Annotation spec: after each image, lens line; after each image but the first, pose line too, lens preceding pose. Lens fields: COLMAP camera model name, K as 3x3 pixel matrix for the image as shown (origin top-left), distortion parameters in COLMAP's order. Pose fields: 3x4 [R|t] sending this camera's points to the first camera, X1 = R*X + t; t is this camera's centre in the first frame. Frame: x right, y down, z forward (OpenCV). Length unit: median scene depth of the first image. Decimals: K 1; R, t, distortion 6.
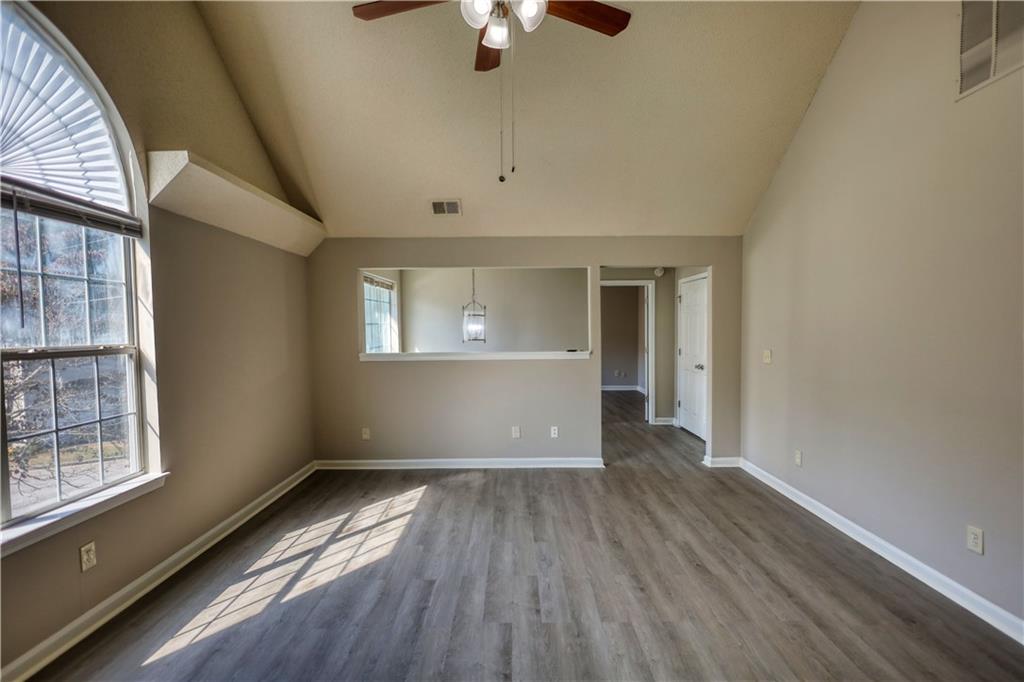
lens RADIAL K [[480.3, 0, 512.9], [0, 480.3, 348.1], [0, 0, 1]] dist [0.000322, -0.000337]
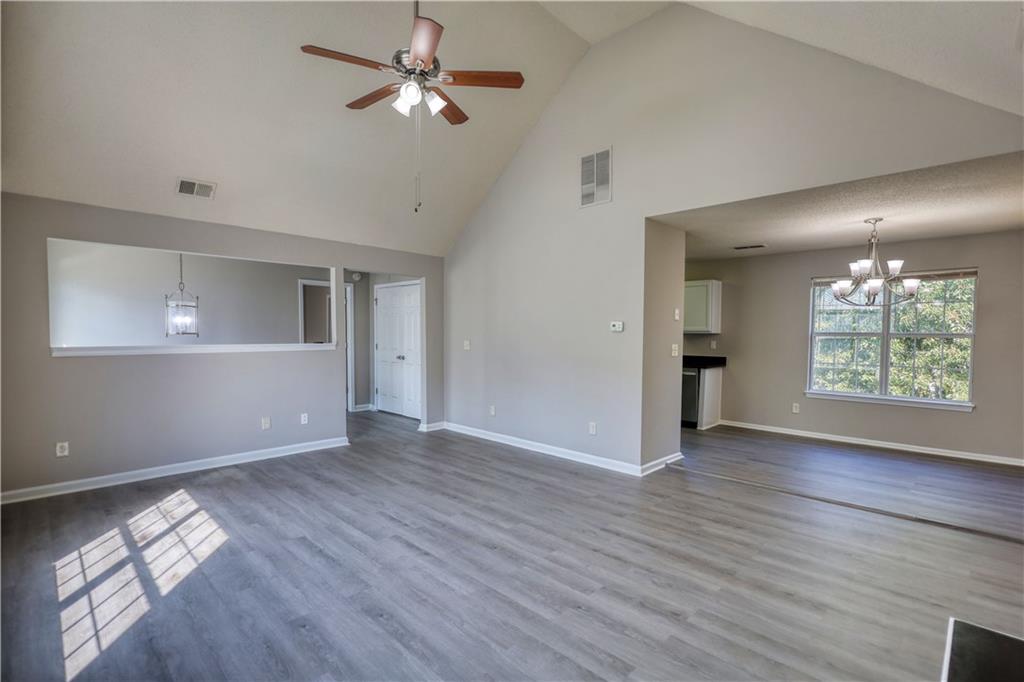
lens RADIAL K [[478.0, 0, 516.5], [0, 478.0, 347.7], [0, 0, 1]] dist [-0.001172, 0.000813]
pose [[0.700956, -0.012122, 0.713102, -0.551999], [0.018856, 0.999821, -0.001539, 0.042542], [-0.712955, 0.014526, 0.701059, -0.145429]]
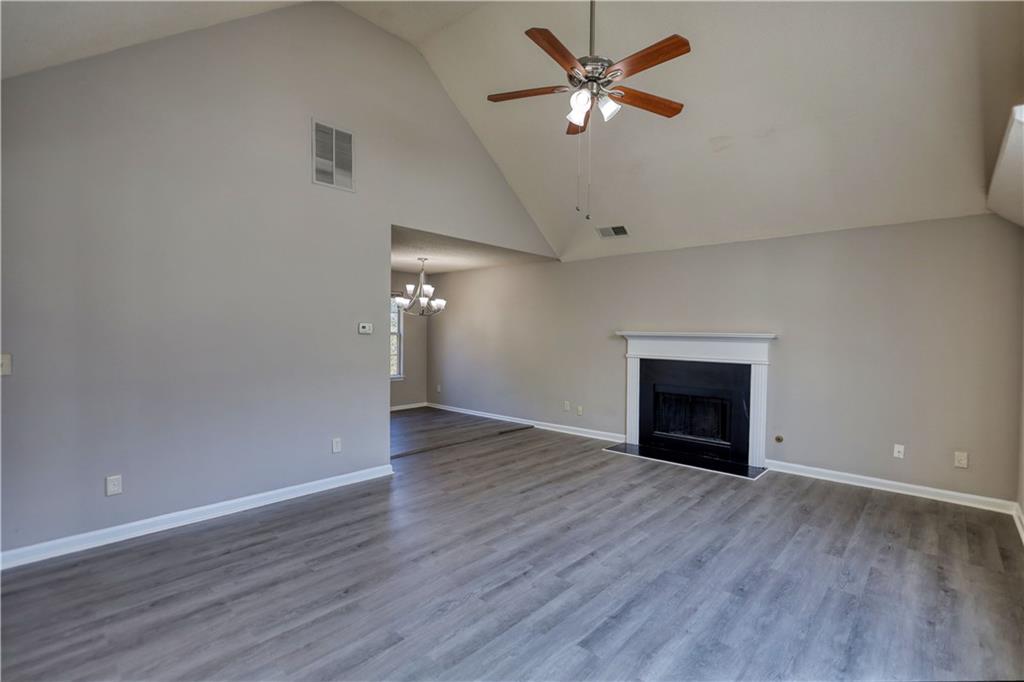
lens RADIAL K [[476.1, 0, 514.2], [0, 476.1, 344.5], [0, 0, 1]] dist [-0.000607, 0.000813]
pose [[-0.741897, -0.015444, 0.670336, -0.529800], [0.024223, 0.998465, 0.049814, -0.030585], [-0.670076, 0.053194, -0.740384, 1.447613]]
